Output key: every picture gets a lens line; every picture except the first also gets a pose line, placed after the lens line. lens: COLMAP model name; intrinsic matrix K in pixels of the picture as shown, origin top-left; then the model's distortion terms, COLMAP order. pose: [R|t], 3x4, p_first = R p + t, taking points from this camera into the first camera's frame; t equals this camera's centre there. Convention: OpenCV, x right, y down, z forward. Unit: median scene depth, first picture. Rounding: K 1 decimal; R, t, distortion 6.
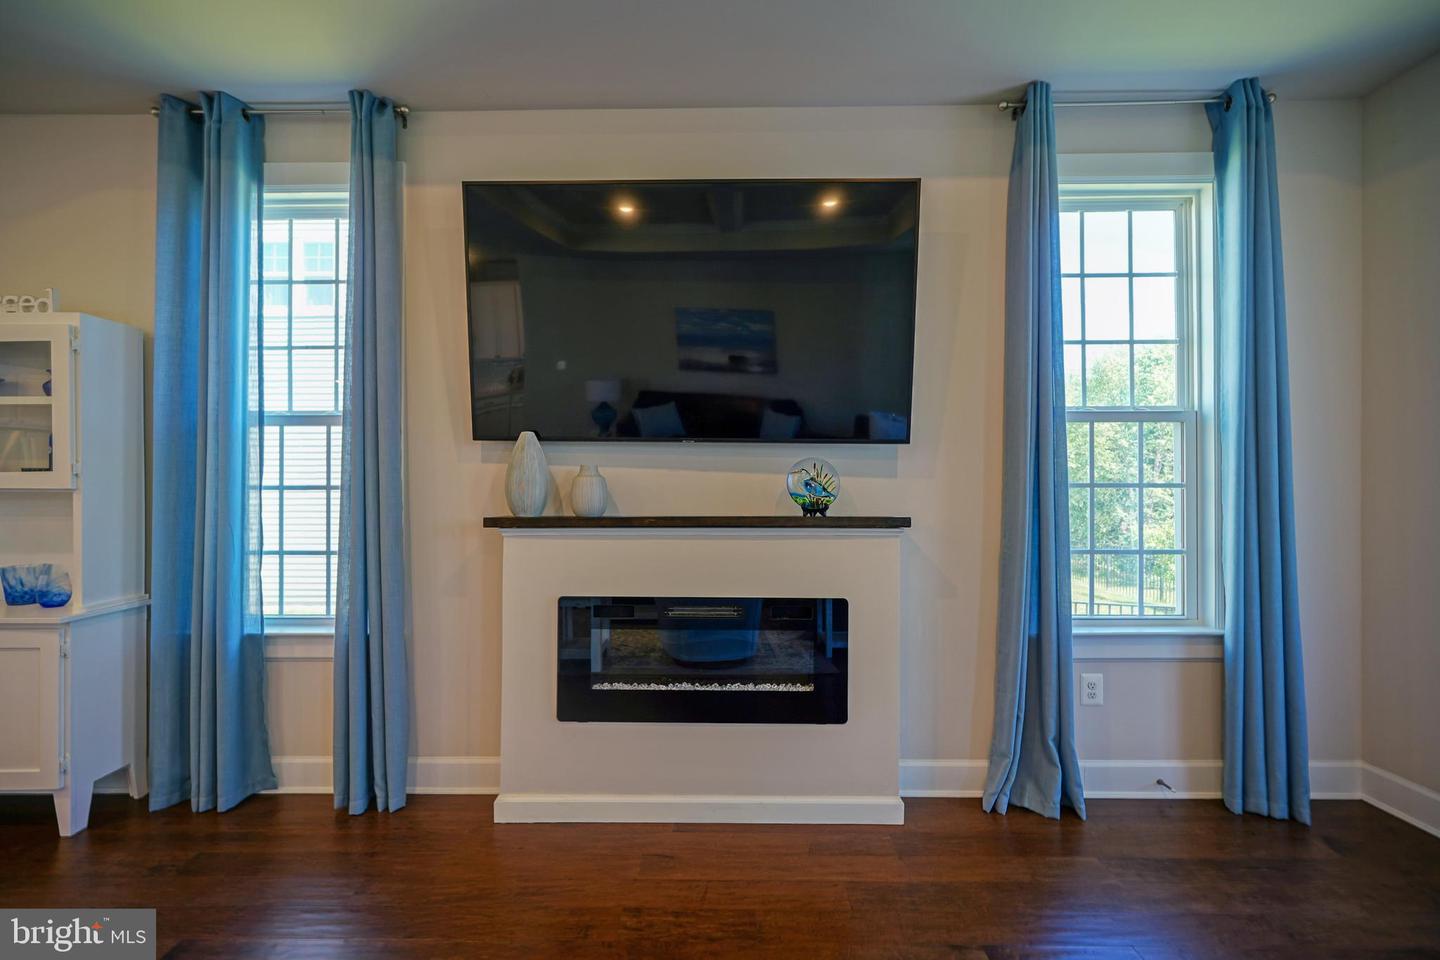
lens RADIAL K [[612.7, 0, 693.4], [0, 612.7, 471.7], [0, 0, 1]] dist [-0.002293, 0.003147]
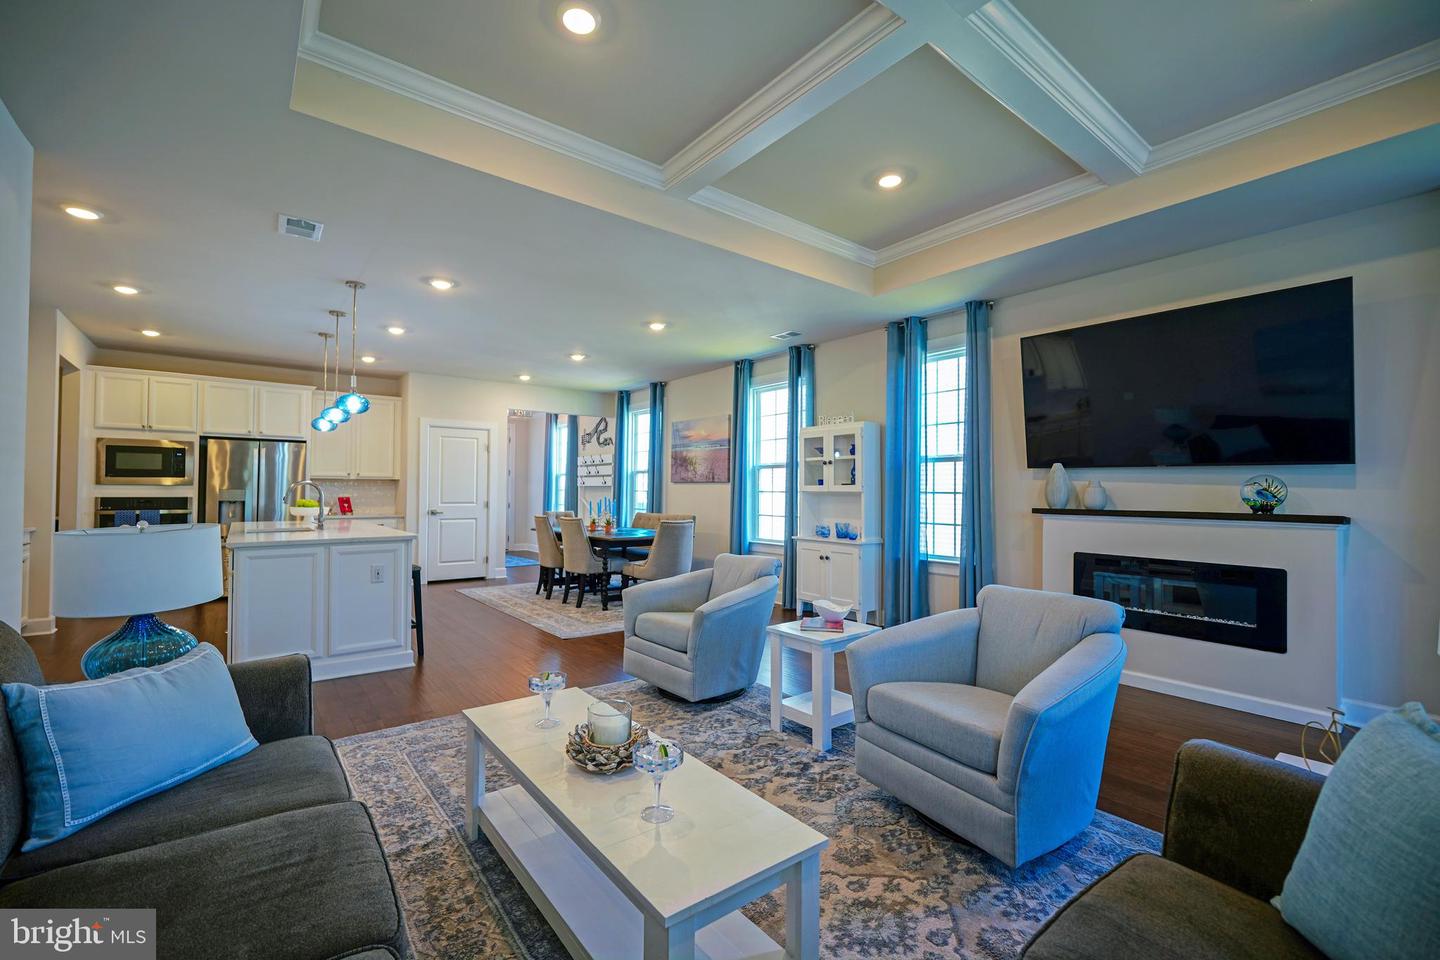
lens RADIAL K [[612.7, 0, 710.2], [0, 612.7, 478.7], [0, 0, 1]] dist [-0.002293, 0.003147]
pose [[0.625465, -0.008998, -0.780200, 0.508352], [-0.001329, 0.999920, -0.012597, 0.006969], [0.780251, 0.008916, 0.625403, -0.962243]]
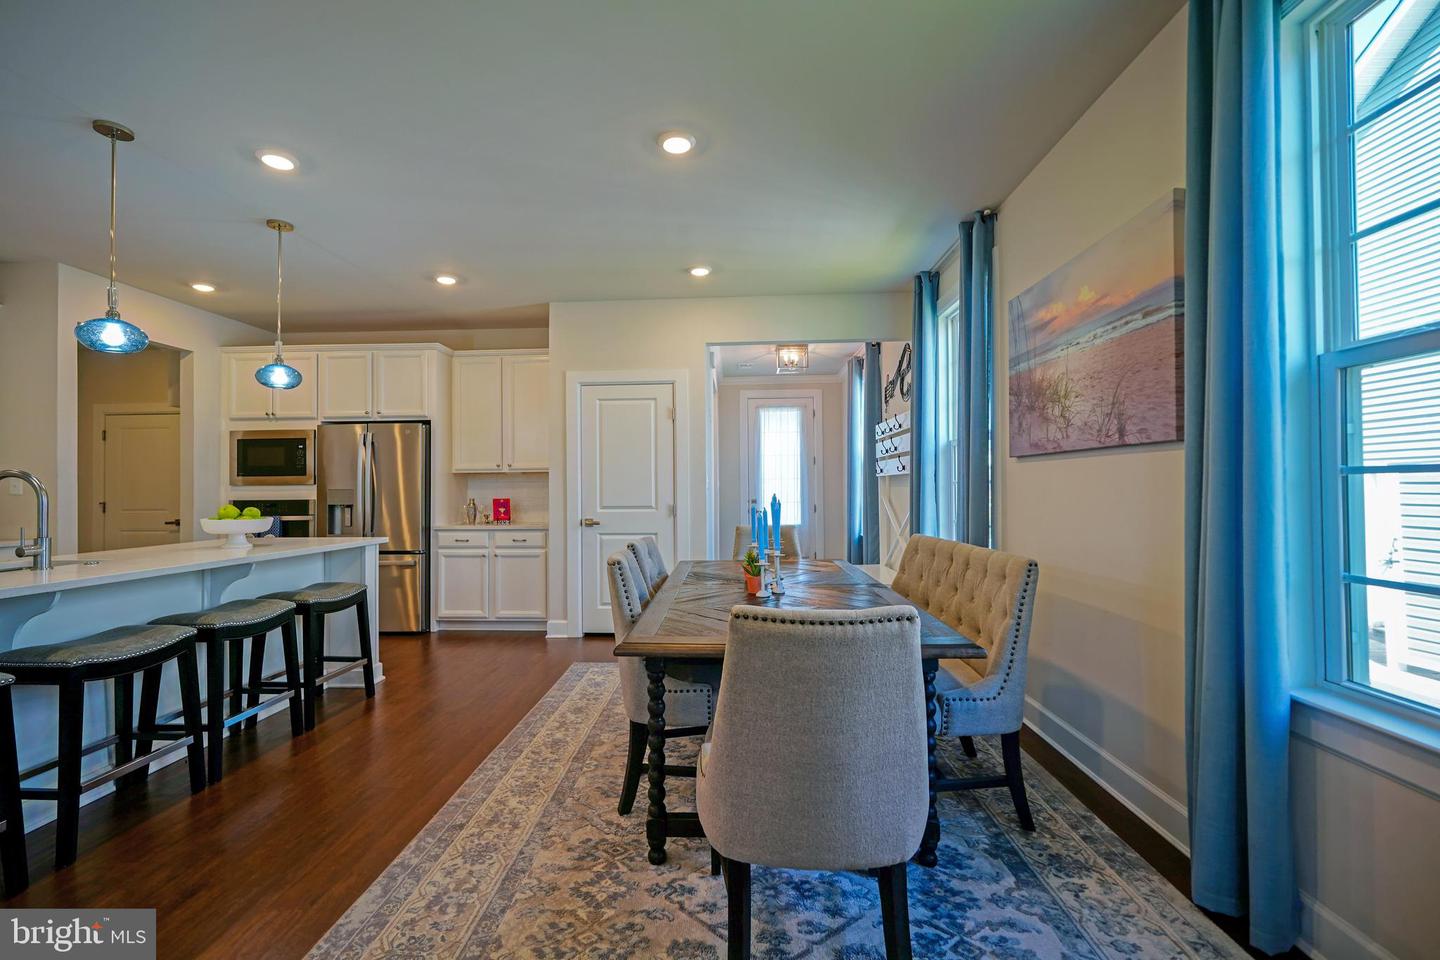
lens RADIAL K [[612.7, 0, 705.9], [0, 612.7, 483.3], [0, 0, 1]] dist [-0.002293, 0.003147]
pose [[-0.033584, -0.006211, -0.999417, -1.002425], [0.017192, 0.999829, -0.006791, 0.038185], [0.999288, -0.017410, -0.033472, 0.434027]]
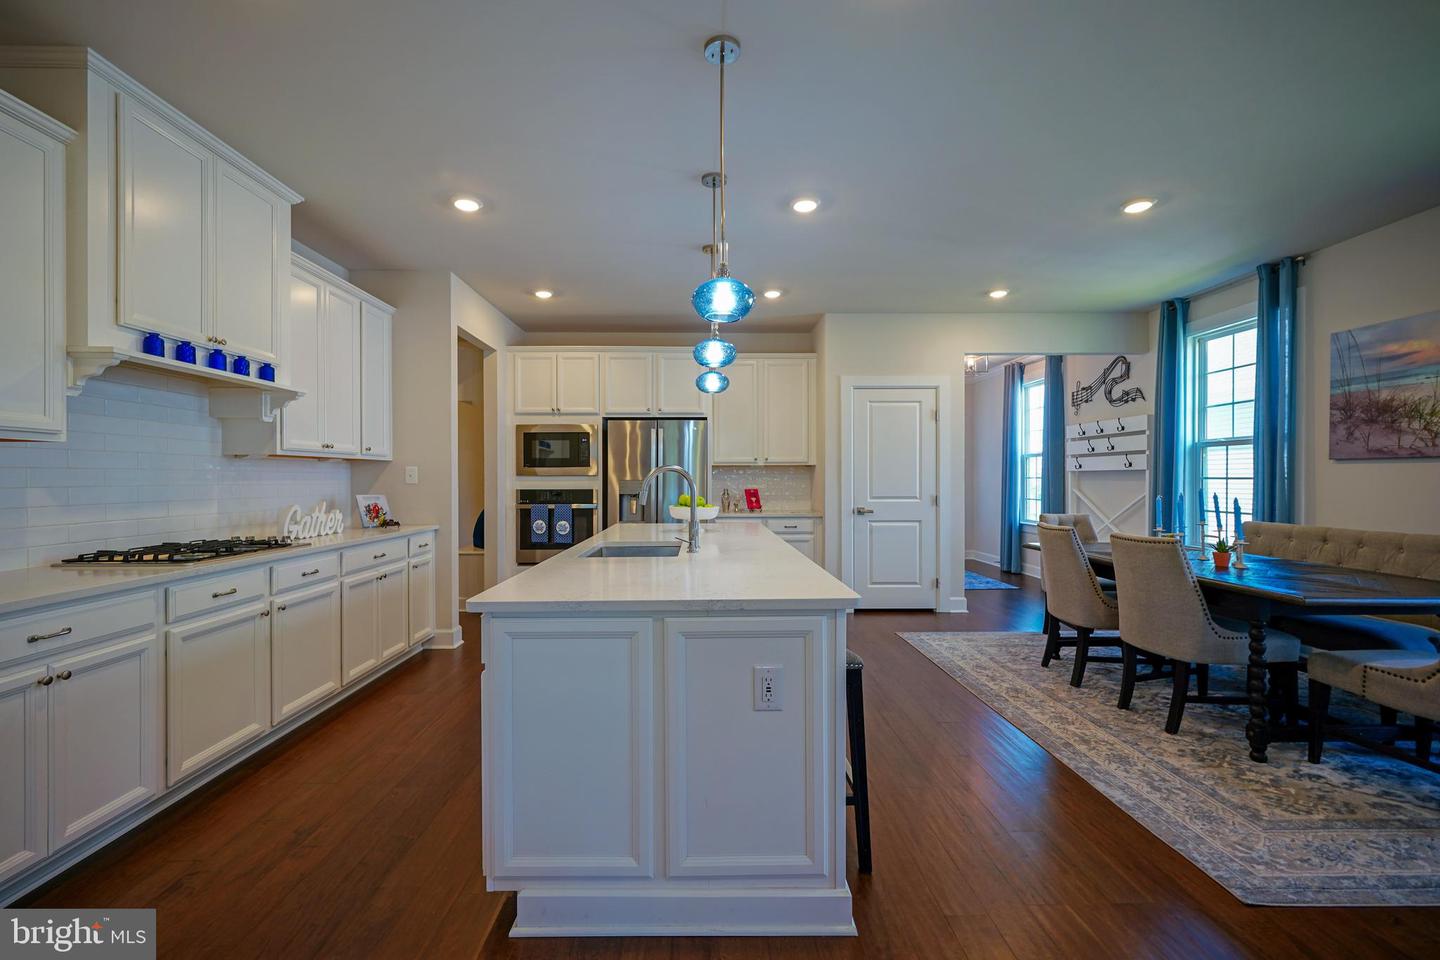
lens RADIAL K [[612.7, 0, 710.4], [0, 612.7, 478.9], [0, 0, 1]] dist [-0.002293, 0.003147]
pose [[0.034704, 0.003291, -0.999392, -0.750727], [0.010515, 0.999938, 0.003658, 0.013220], [0.999342, -0.010636, 0.034667, -0.695566]]
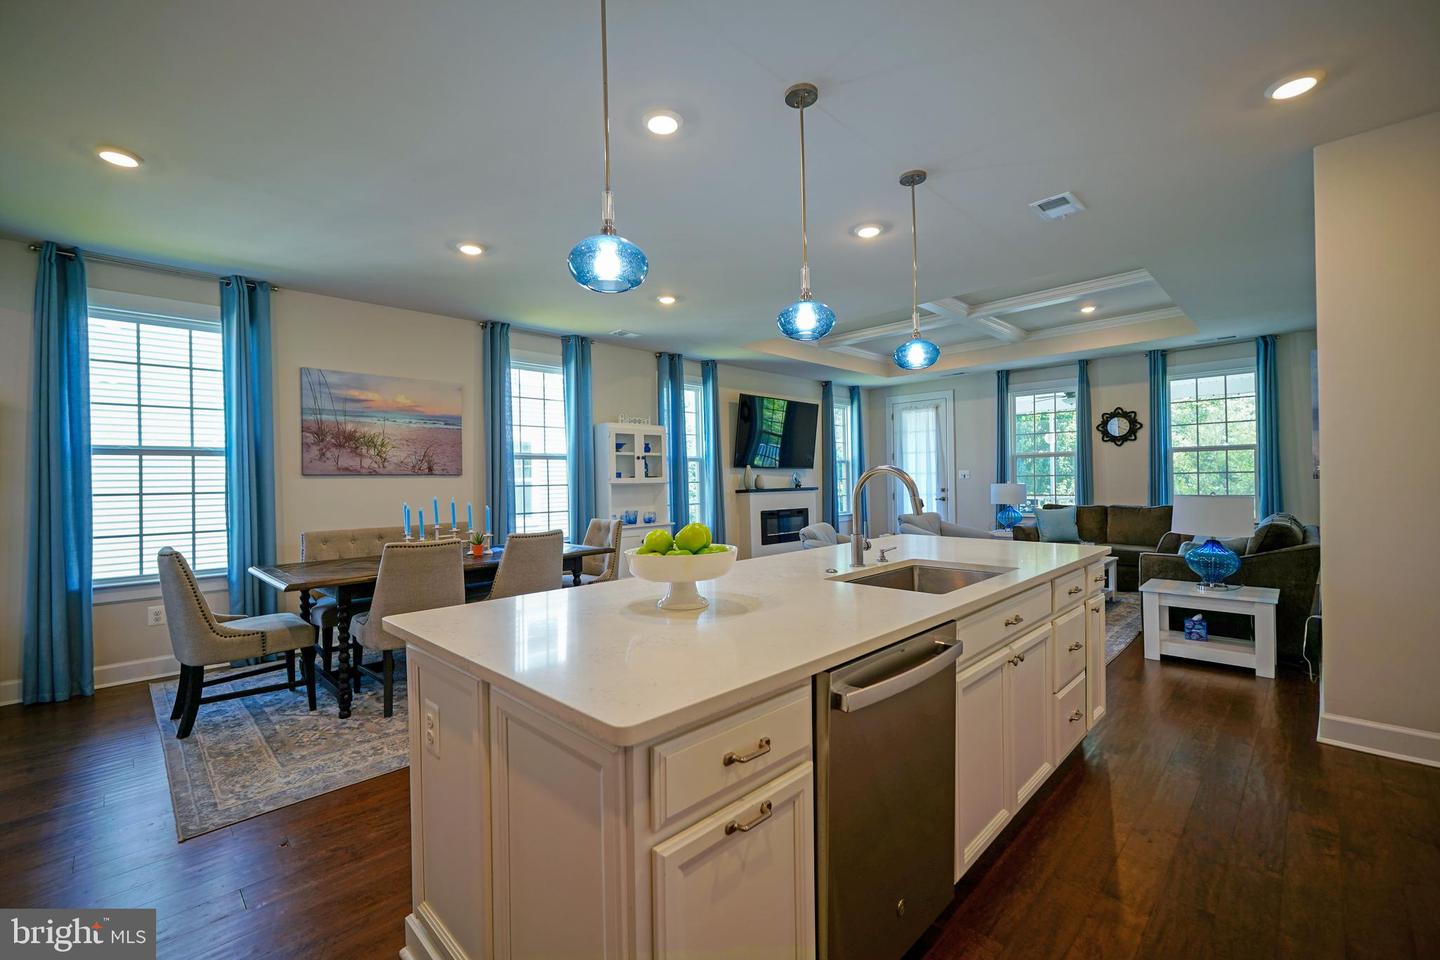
lens RADIAL K [[612.7, 0, 714.5], [0, 612.7, 474.5], [0, 0, 1]] dist [-0.002293, 0.003147]
pose [[0.689171, -0.002418, 0.724595, -2.874691], [0.015430, 0.999817, -0.011339, 0.024944], [-0.724434, 0.018995, 0.689082, -1.223994]]
